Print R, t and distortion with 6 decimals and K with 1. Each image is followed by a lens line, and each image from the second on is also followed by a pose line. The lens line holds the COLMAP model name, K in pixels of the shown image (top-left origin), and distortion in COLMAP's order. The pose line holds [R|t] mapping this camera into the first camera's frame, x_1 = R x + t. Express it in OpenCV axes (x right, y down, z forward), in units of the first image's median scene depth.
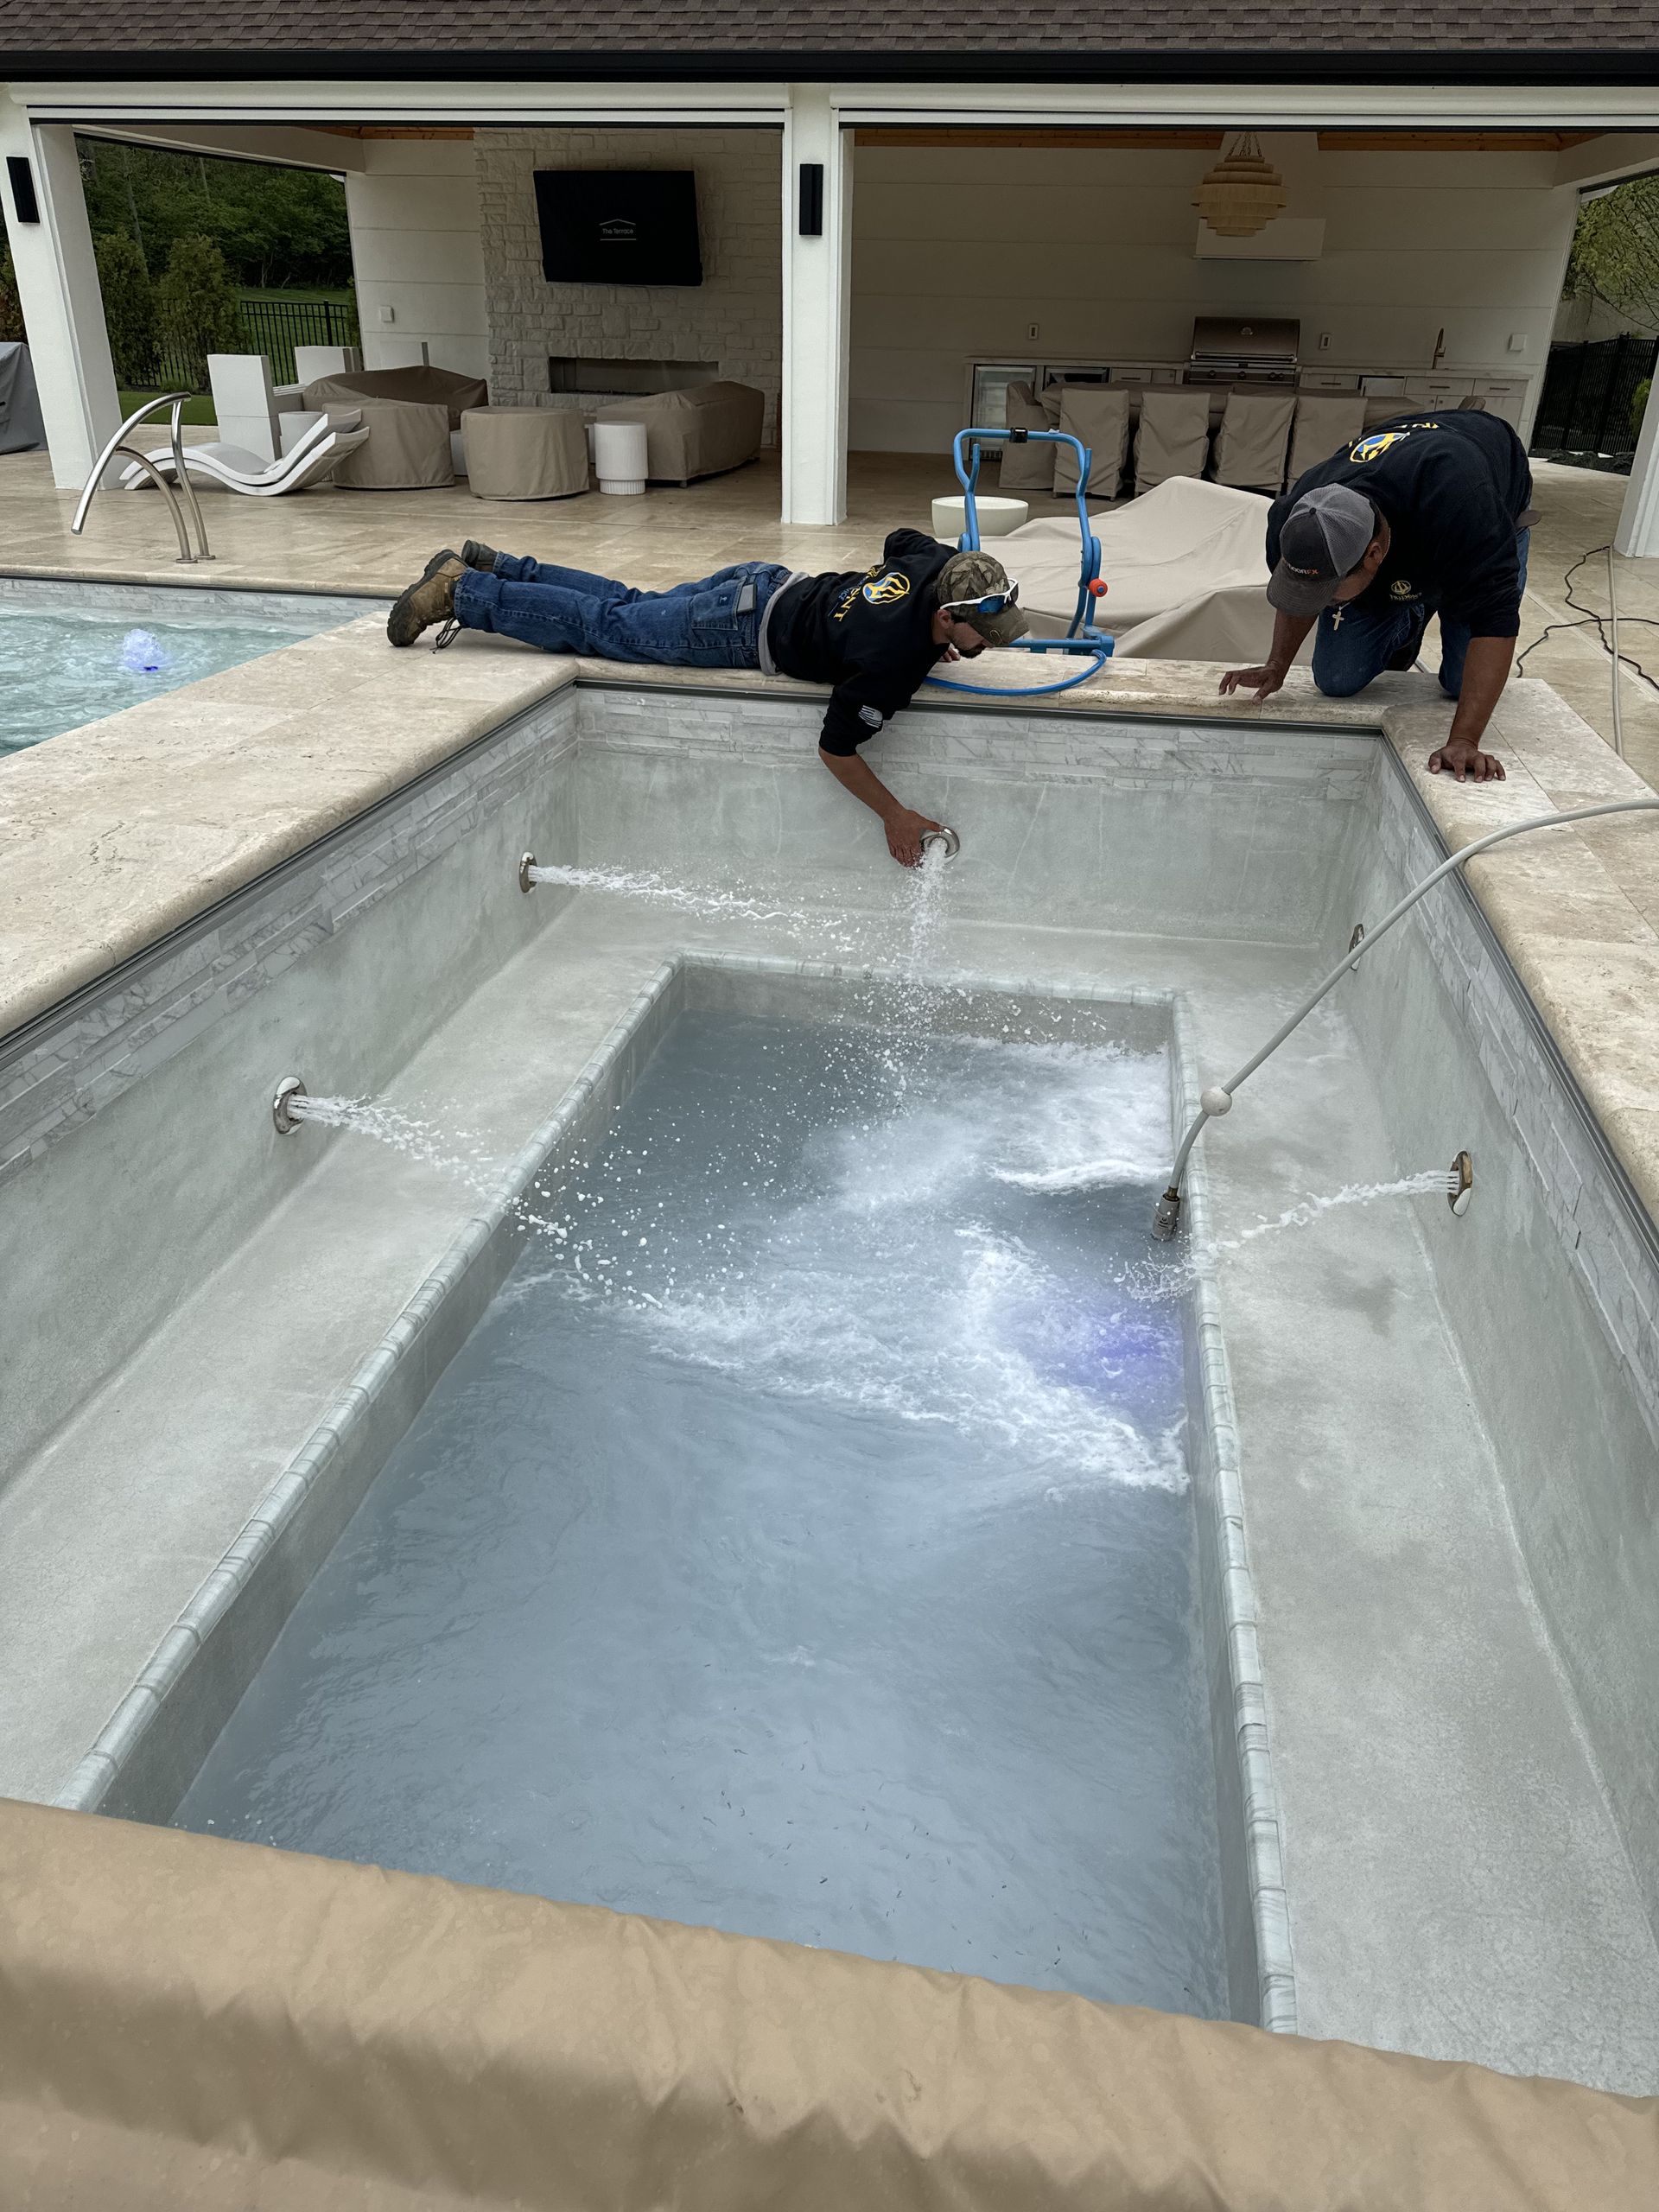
lens RADIAL K [[1560.5, 0, 831.2], [0, 1560.5, 1086.9], [0, 0, 1]] dist [0.074483, -0.101133]
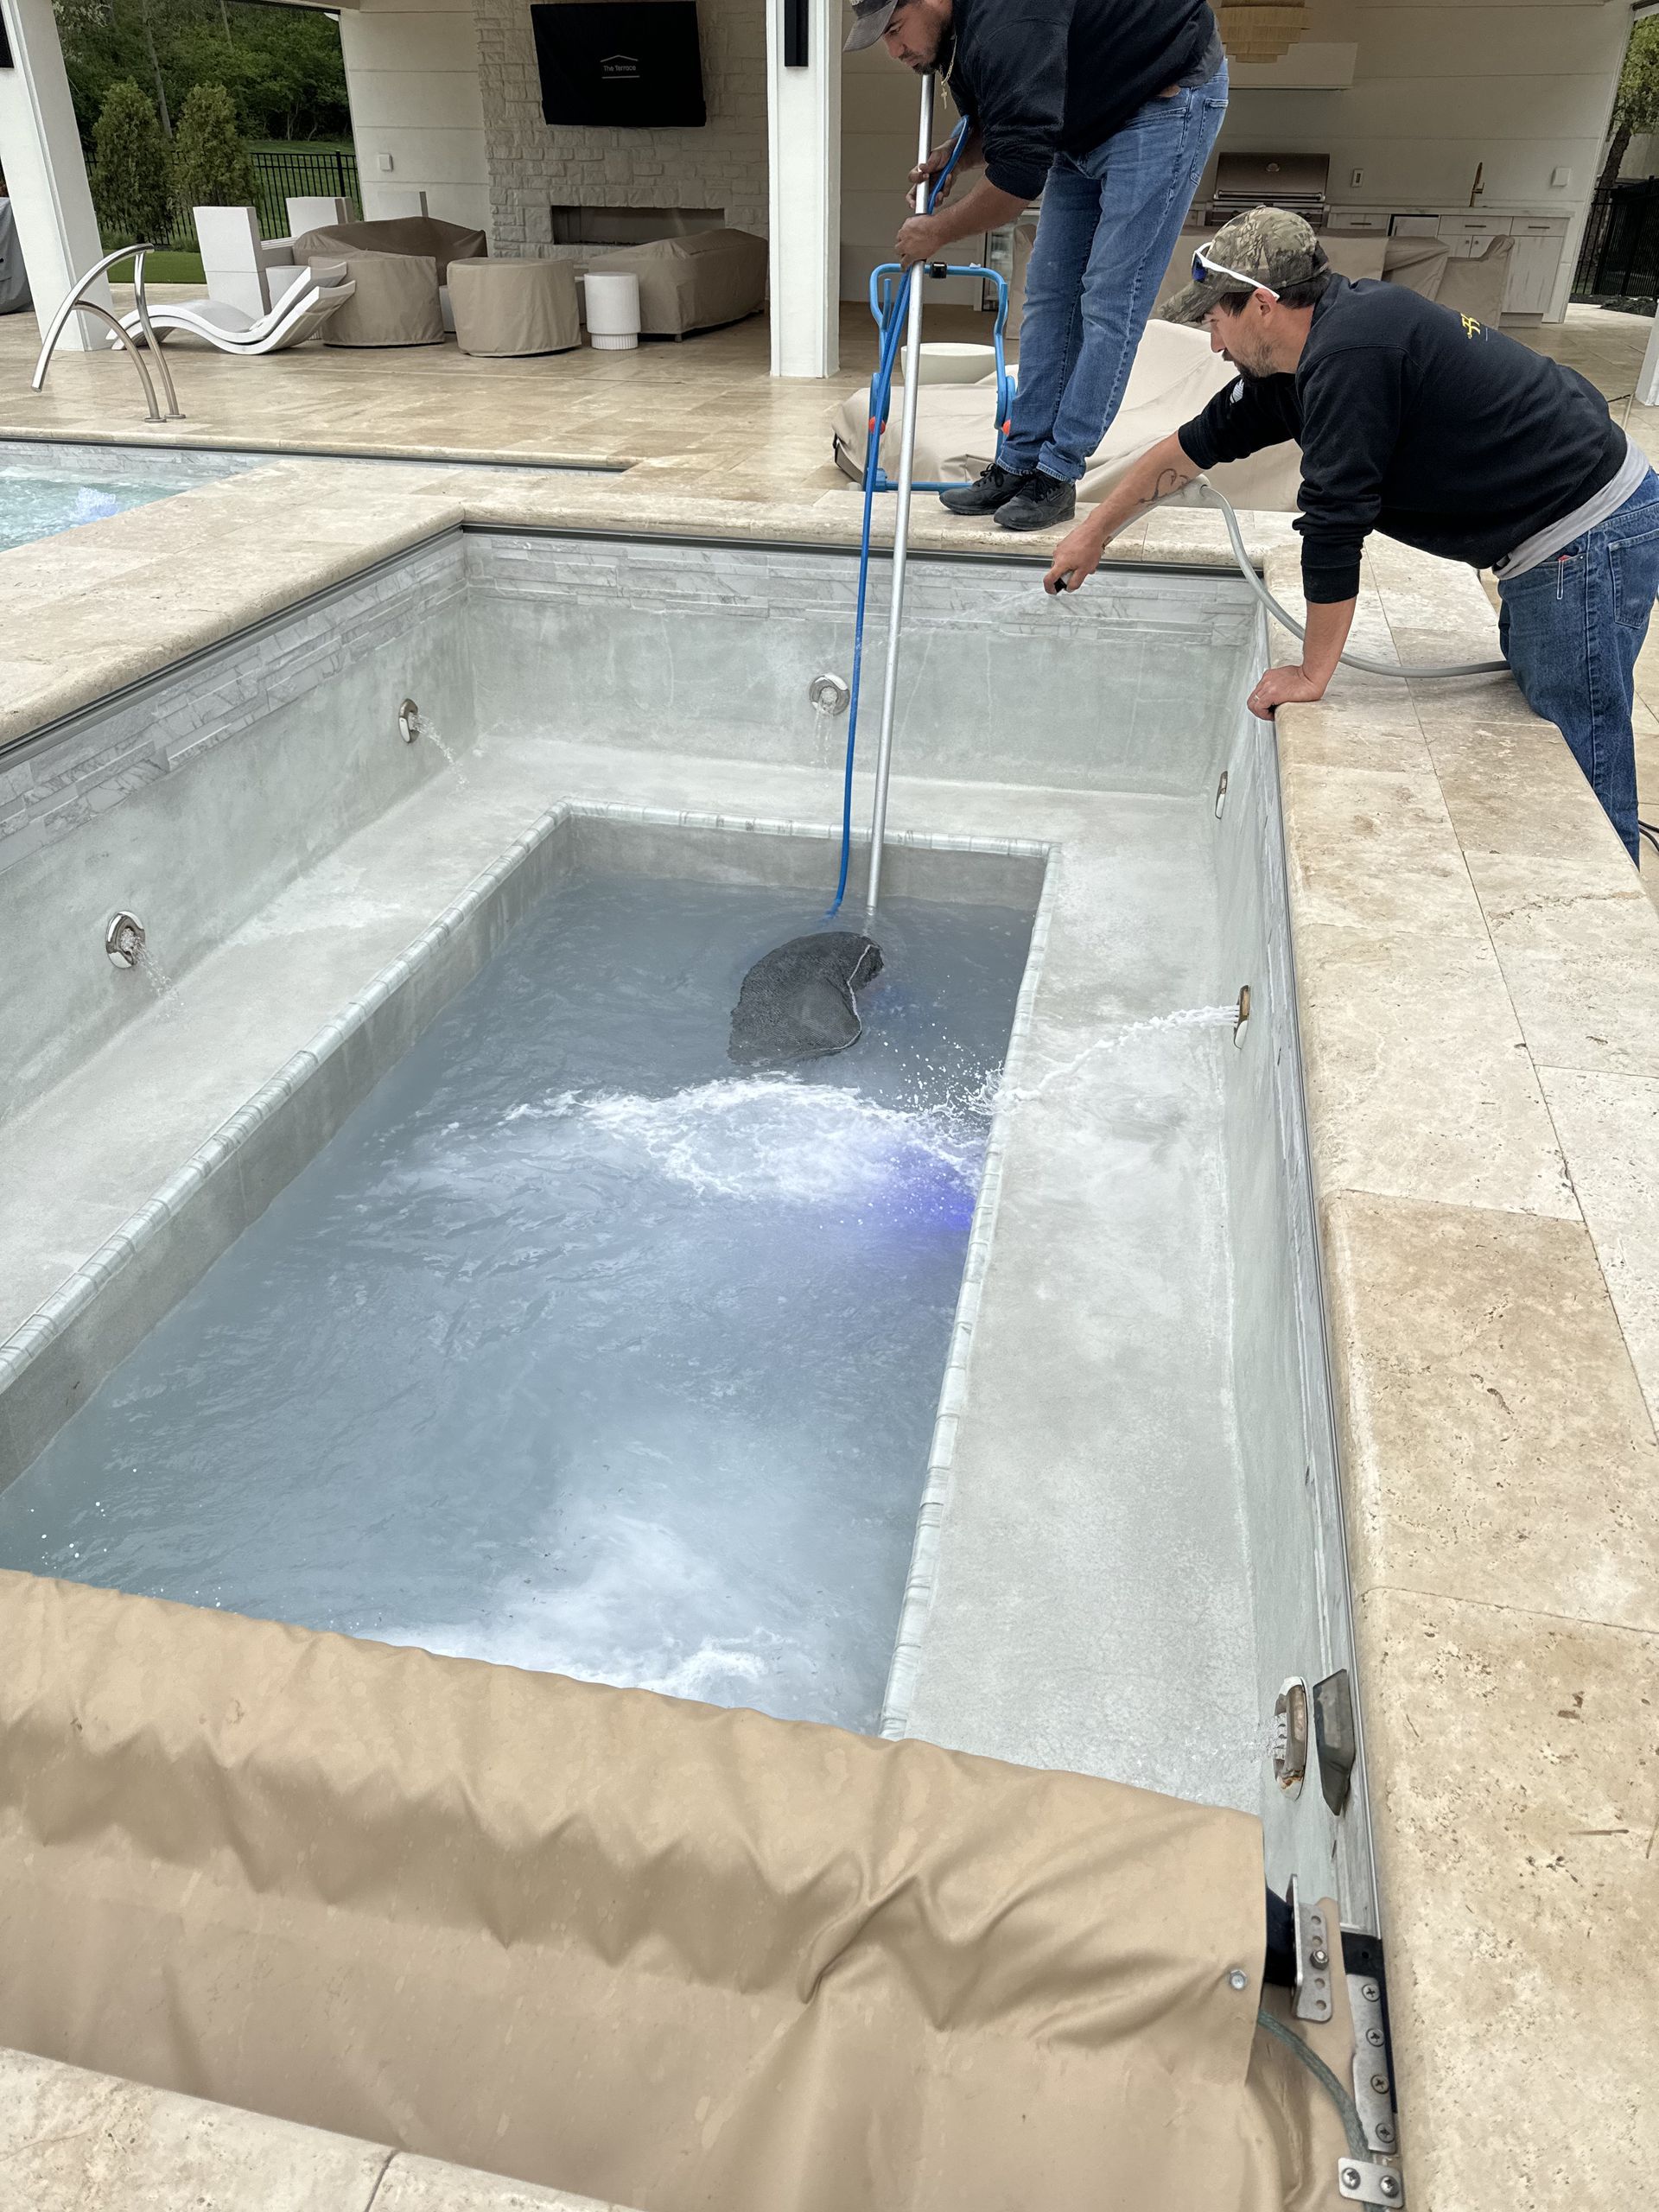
lens RADIAL K [[1568.0, 0, 829.5], [0, 1568.0, 1106.0], [0, 0, 1]] dist [0.034144, -0.036914]
pose [[0.999262, 0.008232, -0.037530, 0.112762], [-0.005090, 0.996530, 0.083079, 0.023466], [0.038083, -0.082827, 0.995836, -0.014673]]
